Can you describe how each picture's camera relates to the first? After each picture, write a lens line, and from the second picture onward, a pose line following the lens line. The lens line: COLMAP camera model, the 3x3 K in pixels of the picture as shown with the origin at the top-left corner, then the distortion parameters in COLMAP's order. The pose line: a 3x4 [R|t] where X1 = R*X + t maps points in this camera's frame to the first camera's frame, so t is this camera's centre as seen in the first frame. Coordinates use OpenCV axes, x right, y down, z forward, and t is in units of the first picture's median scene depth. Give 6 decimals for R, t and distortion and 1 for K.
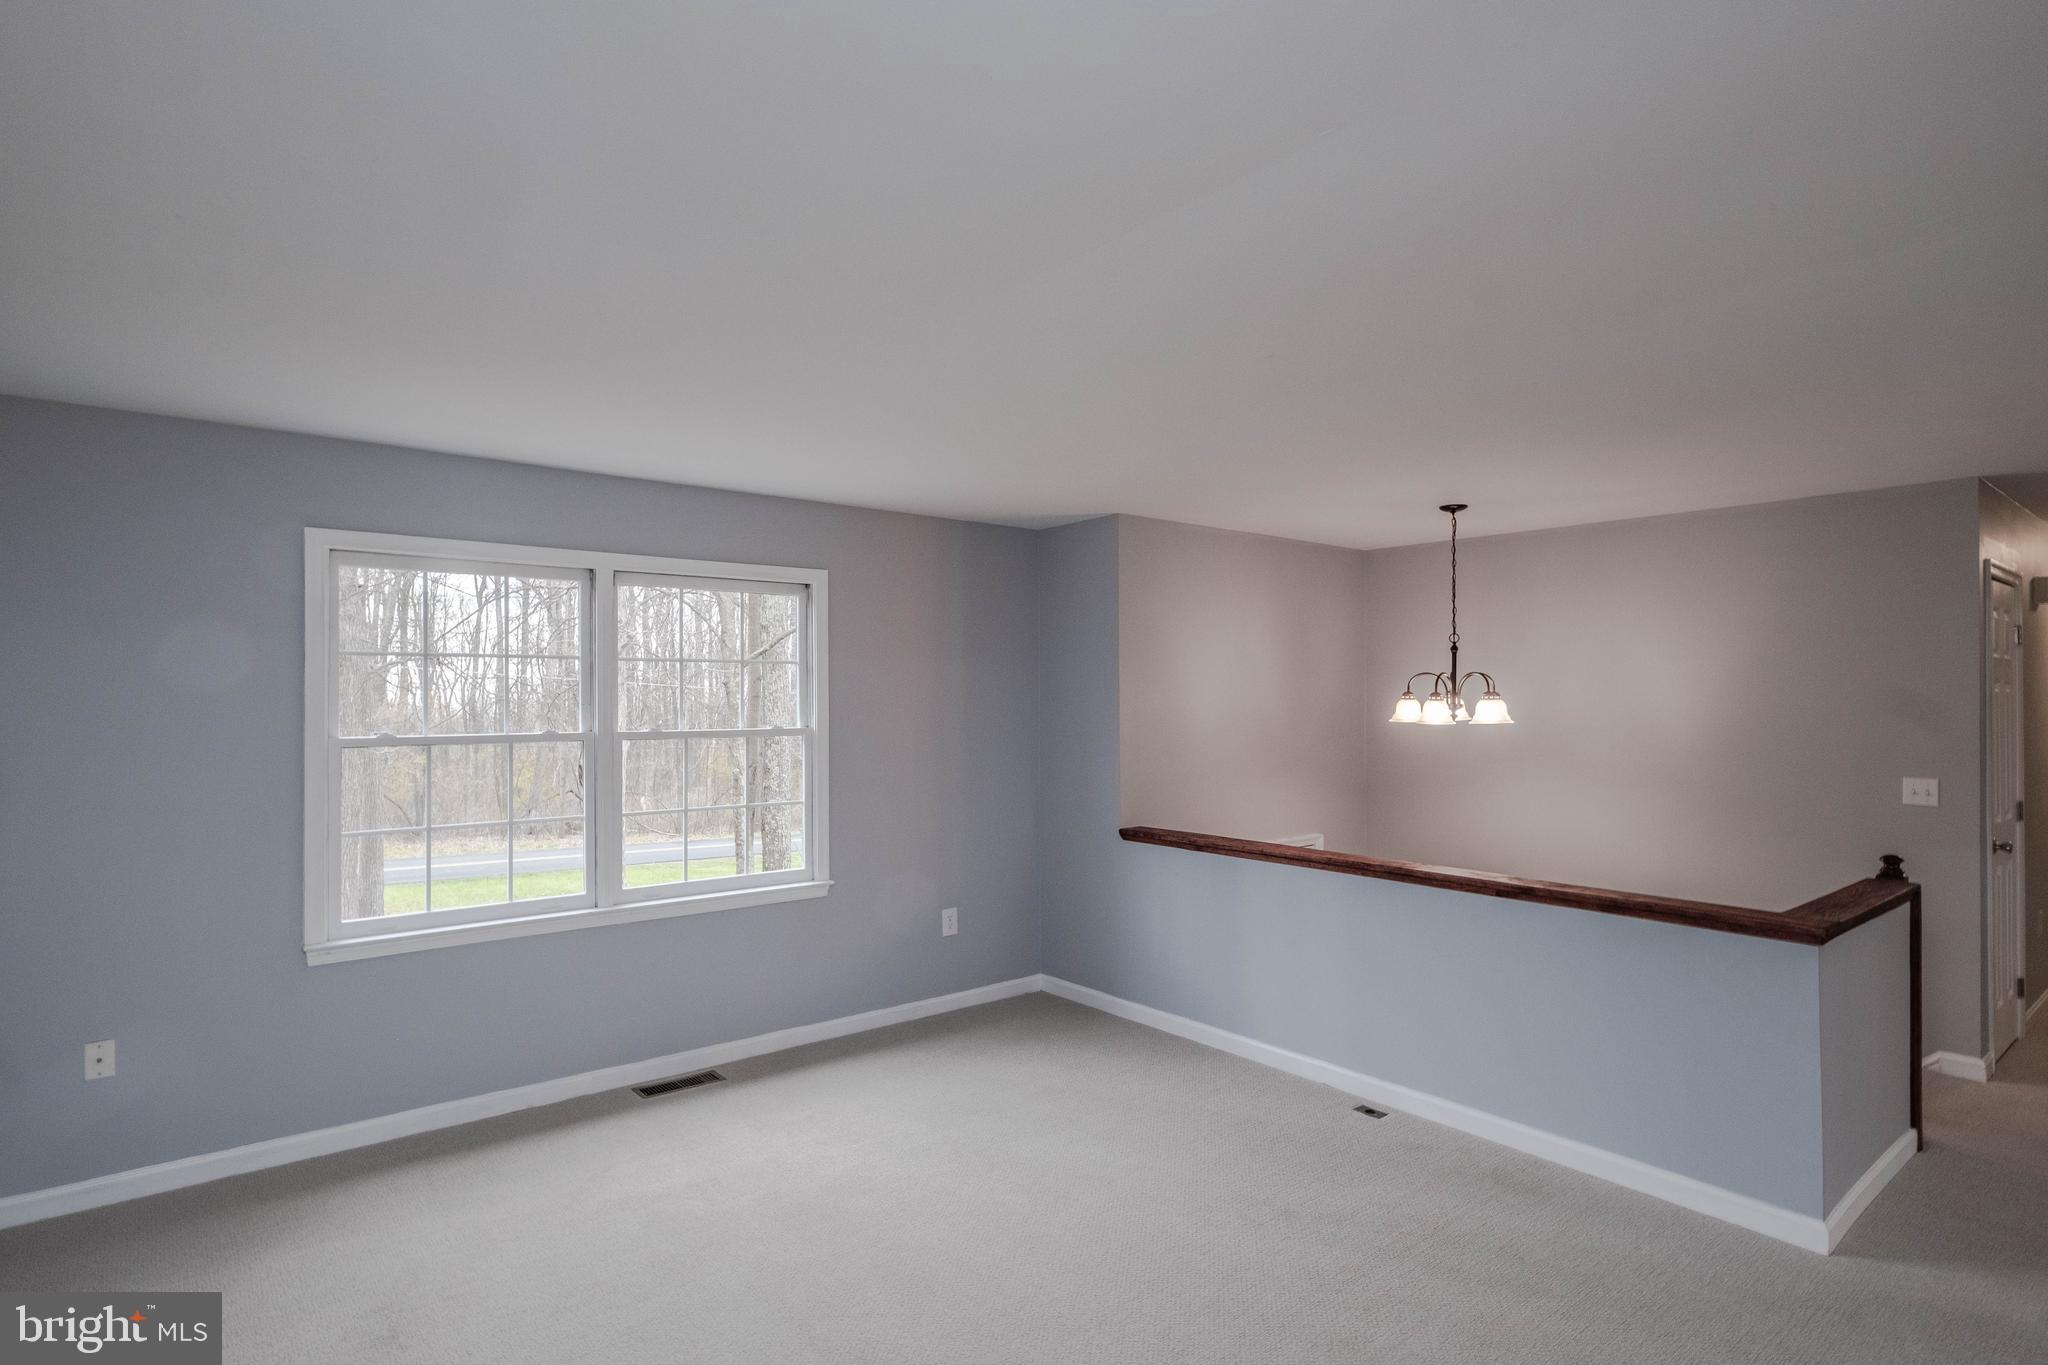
lens RADIAL K [[1056.7, 0, 1026.3], [0, 1056.7, 684.5], [0, 0, 1]] dist [0.004040, 0.000938]
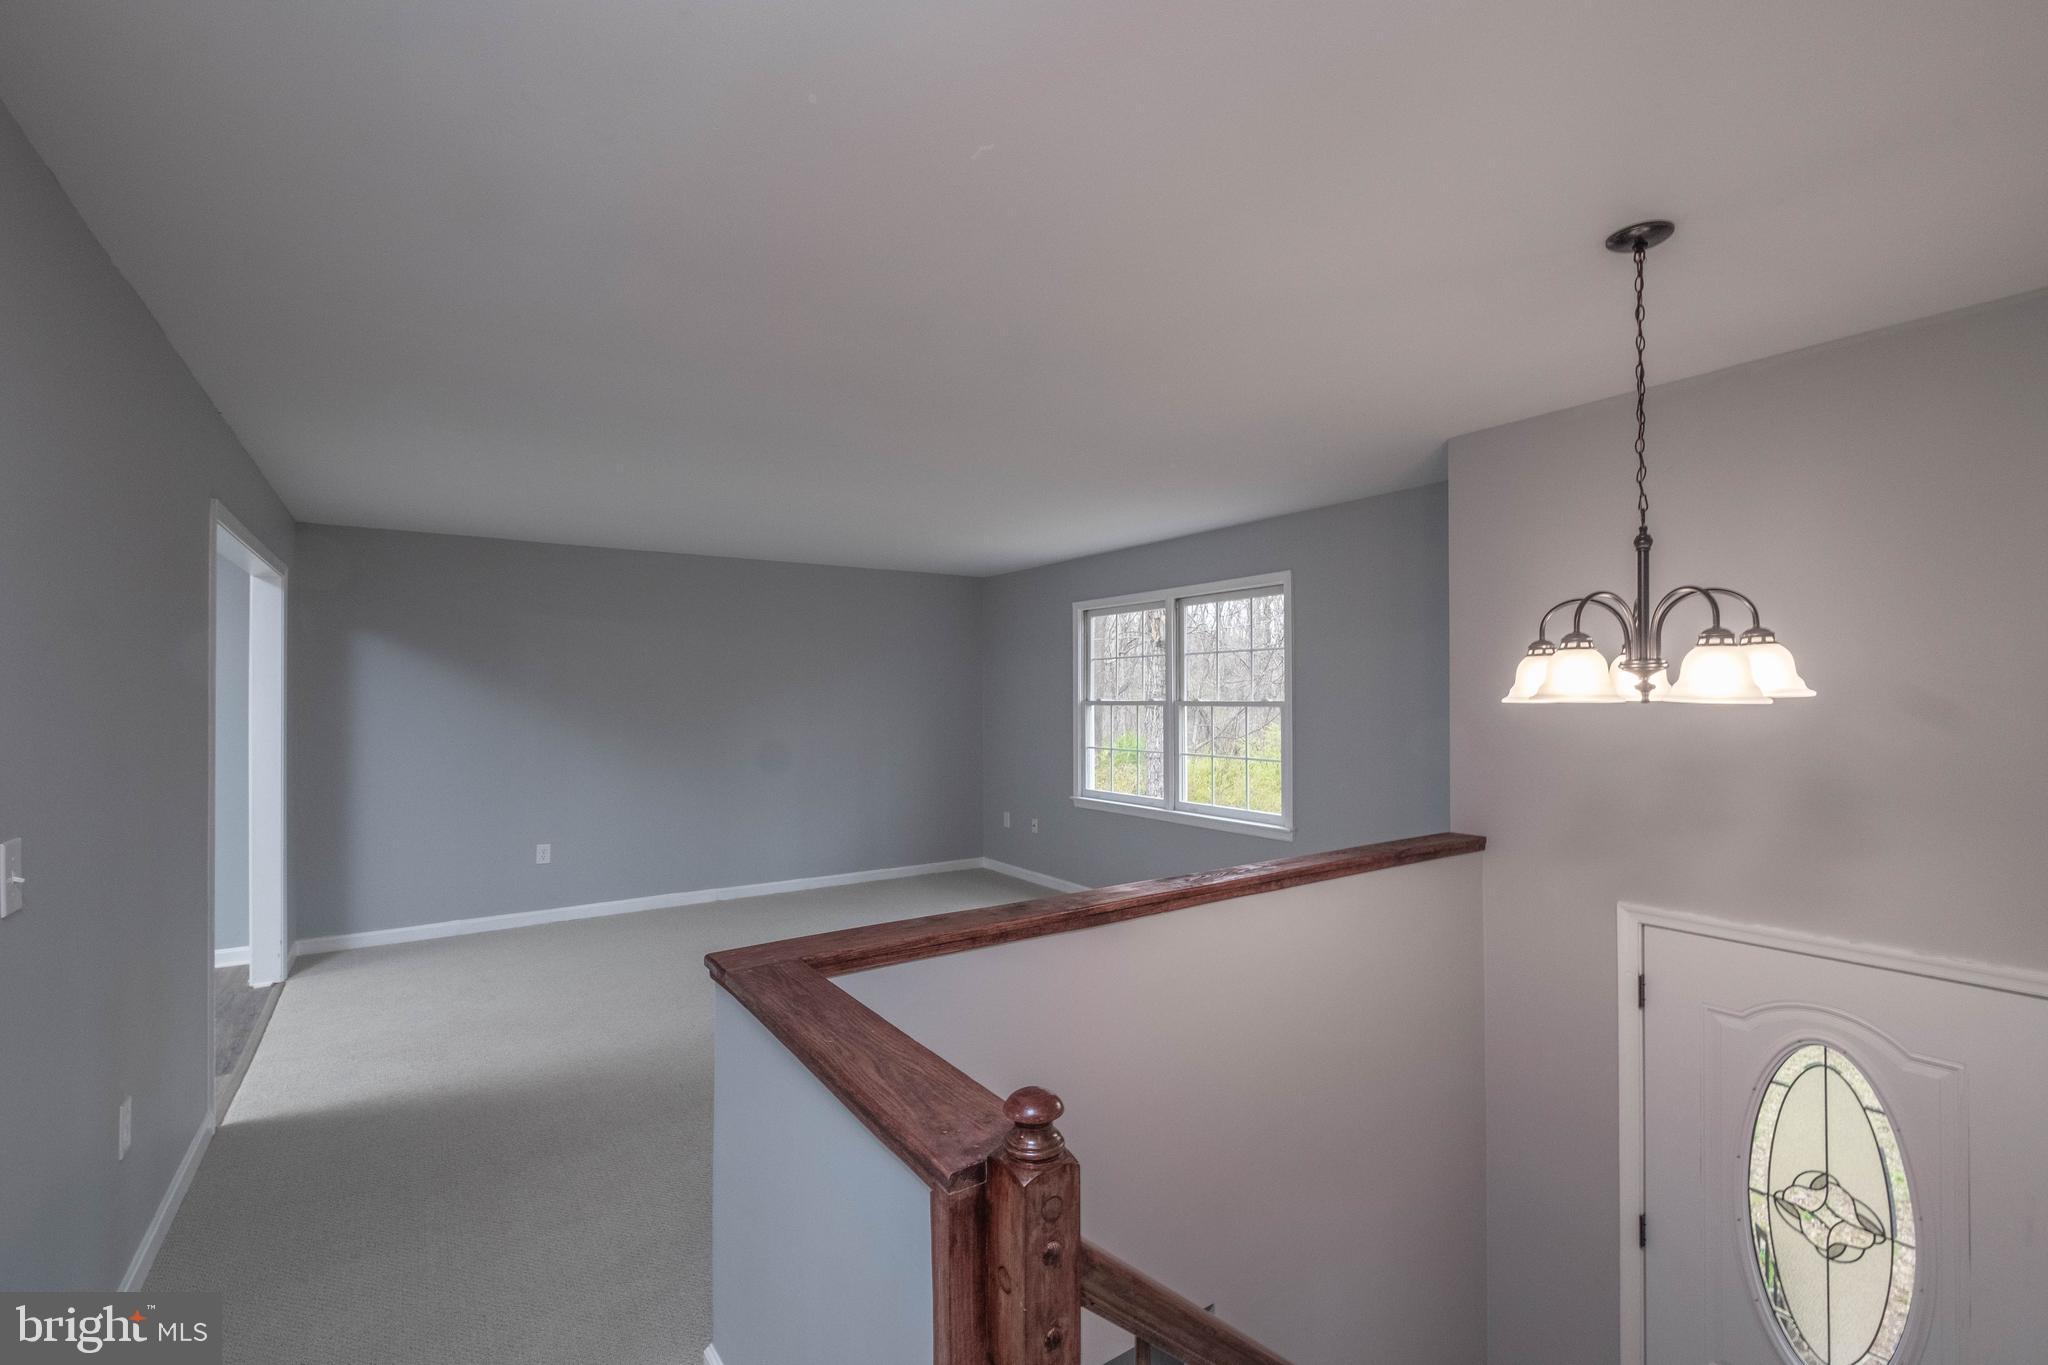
lens RADIAL K [[890.3, 0, 1022.6], [0, 890.3, 688.1], [0, 0, 1]] dist [-0.002501, -0.000506]
pose [[-0.093208, -0.007012, -0.995622, 0.919622], [0.017586, 0.999808, -0.008688, 0.032282], [0.995491, -0.018319, -0.093067, 0.863694]]
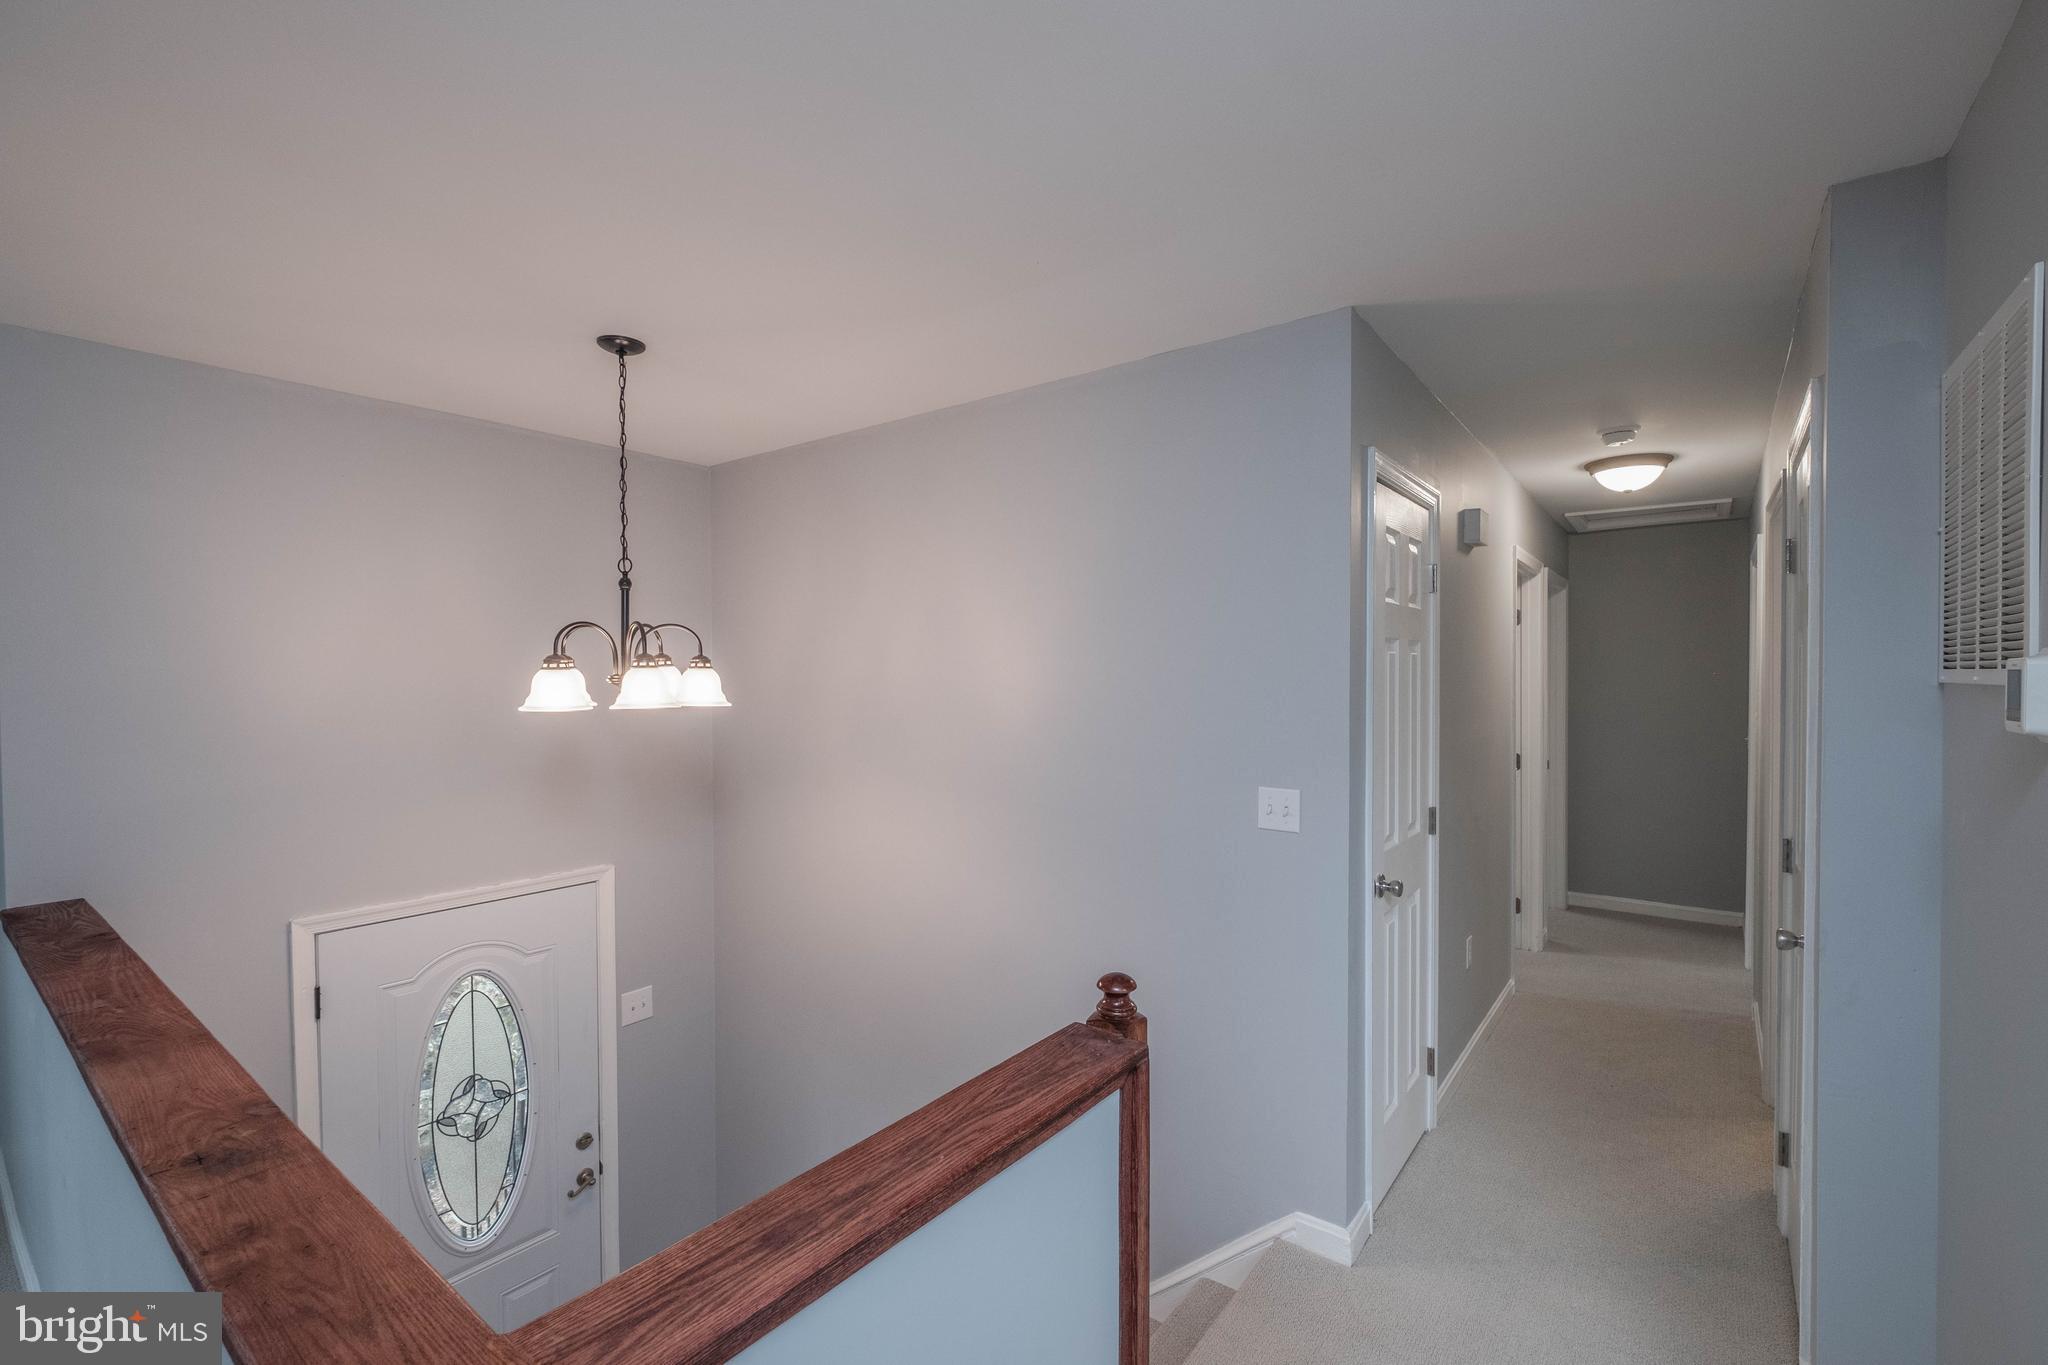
lens RADIAL K [[890.3, 0, 1022.6], [0, 890.3, 688.1], [0, 0, 1]] dist [-0.002501, -0.000506]
pose [[0.974985, -0.007549, 0.222142, 0.577381], [0.001737, 0.999651, 0.026347, 0.014056], [-0.222264, -0.025302, 0.974658, 0.515969]]
